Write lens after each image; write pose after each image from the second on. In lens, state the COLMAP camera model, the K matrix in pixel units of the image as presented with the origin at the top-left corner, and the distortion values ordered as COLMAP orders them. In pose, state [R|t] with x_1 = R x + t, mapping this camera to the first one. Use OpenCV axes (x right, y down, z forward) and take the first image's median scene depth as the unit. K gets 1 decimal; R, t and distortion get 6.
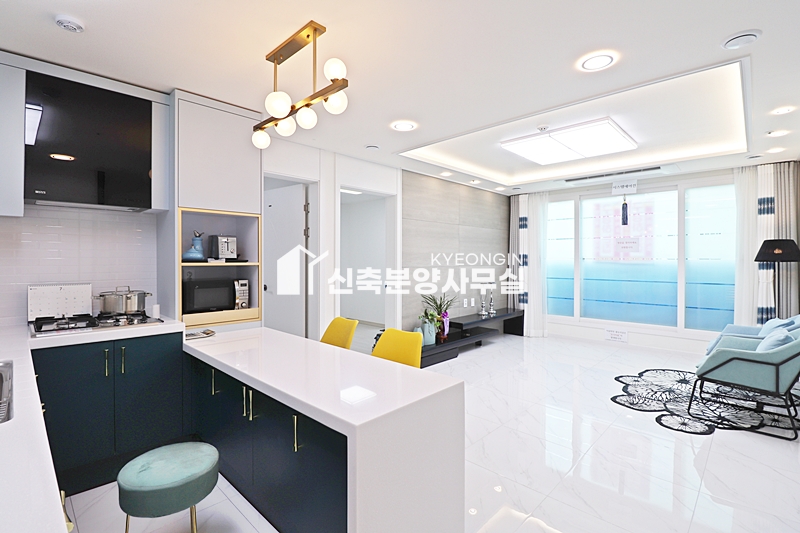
lens RADIAL K [[372.3, 0, 404.0], [0, 372.3, 263.3], [0, 0, 1]] dist [-0.016570, 0.000337]
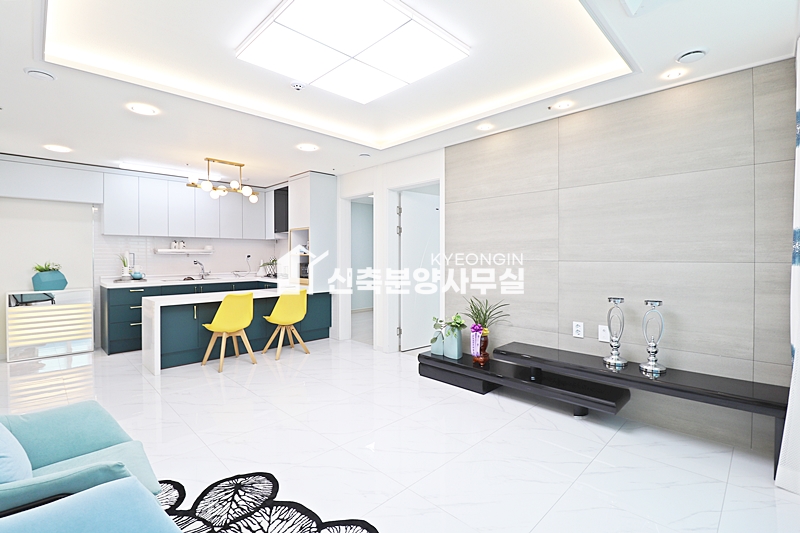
lens RADIAL K [[372.3, 0, 399.8], [0, 372.3, 263.0], [0, 0, 1]] dist [-0.016570, 0.000337]
pose [[-0.025773, 0.017251, -0.999519, 0.866407], [-0.008737, 0.999809, 0.017481, 0.003376], [0.999630, 0.009183, -0.025618, 0.915458]]
